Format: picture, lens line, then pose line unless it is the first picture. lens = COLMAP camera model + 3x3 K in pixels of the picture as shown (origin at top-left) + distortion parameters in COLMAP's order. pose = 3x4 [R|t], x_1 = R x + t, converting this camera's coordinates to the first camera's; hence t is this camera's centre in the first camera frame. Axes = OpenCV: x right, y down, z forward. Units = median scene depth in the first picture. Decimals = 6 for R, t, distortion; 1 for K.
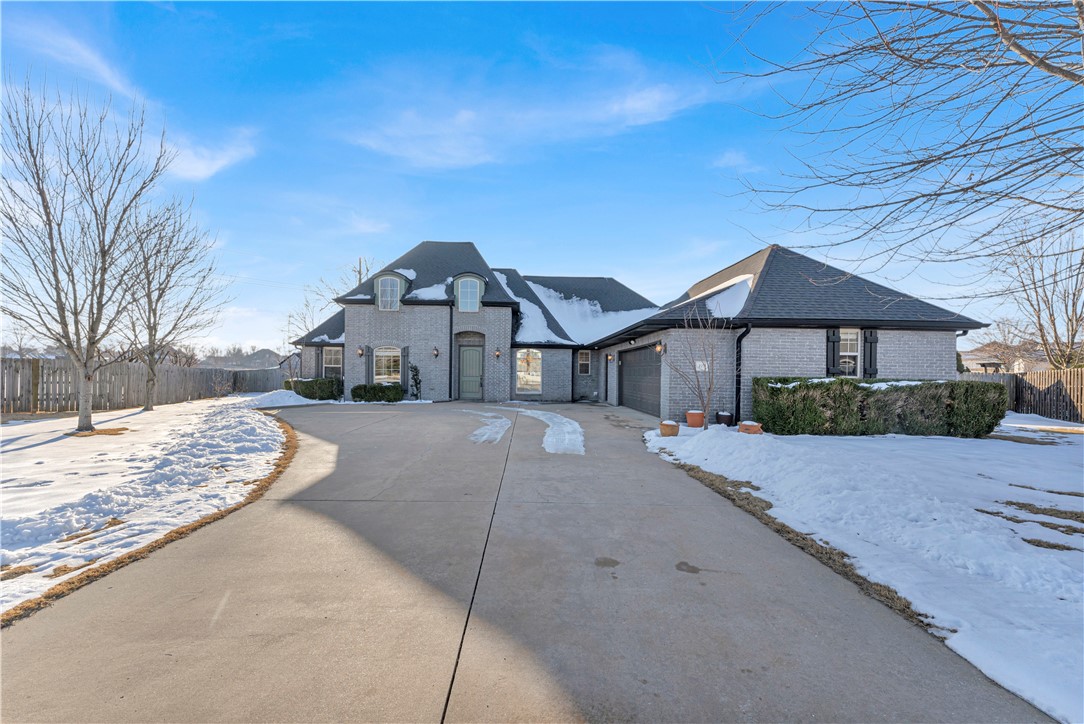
lens RADIAL K [[435.7, 0, 546.1], [0, 435.7, 369.9], [0, 0, 1]] dist [-0.003717, -0.000414]
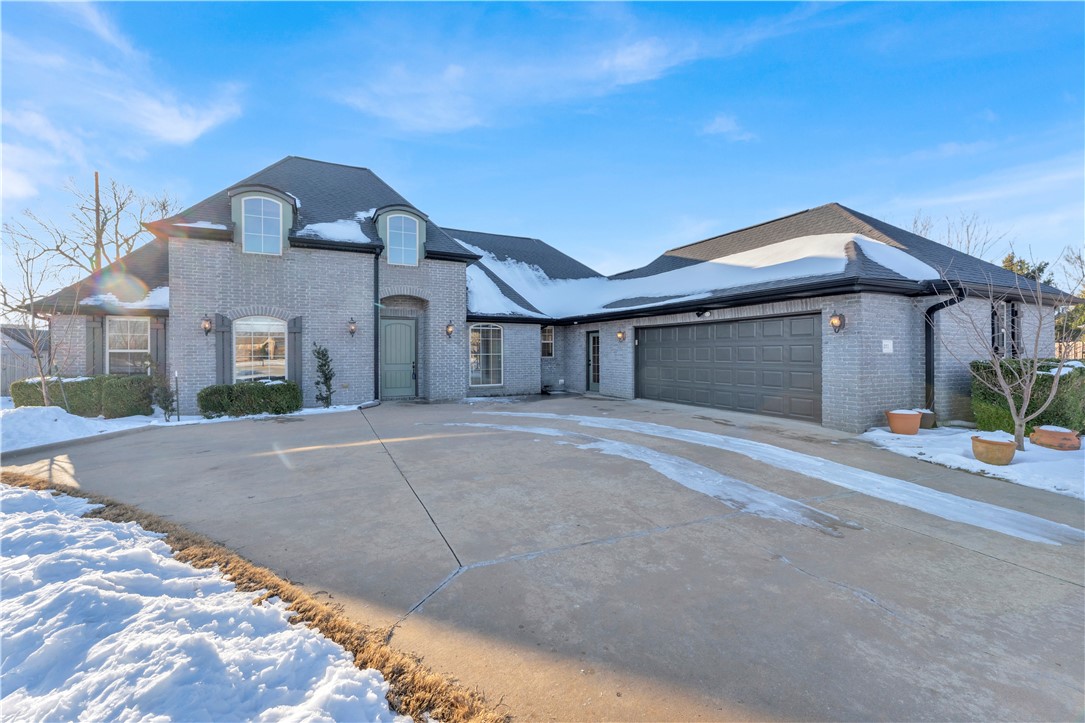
lens RADIAL K [[436.1, 0, 538.5], [0, 436.1, 353.7], [0, 0, 1]] dist [-0.003717, -0.000414]
pose [[0.916755, -0.017326, 0.399074, -0.255370], [0.012069, 0.999804, 0.015684, -0.008794], [-0.399268, -0.009562, 0.916785, 0.318959]]
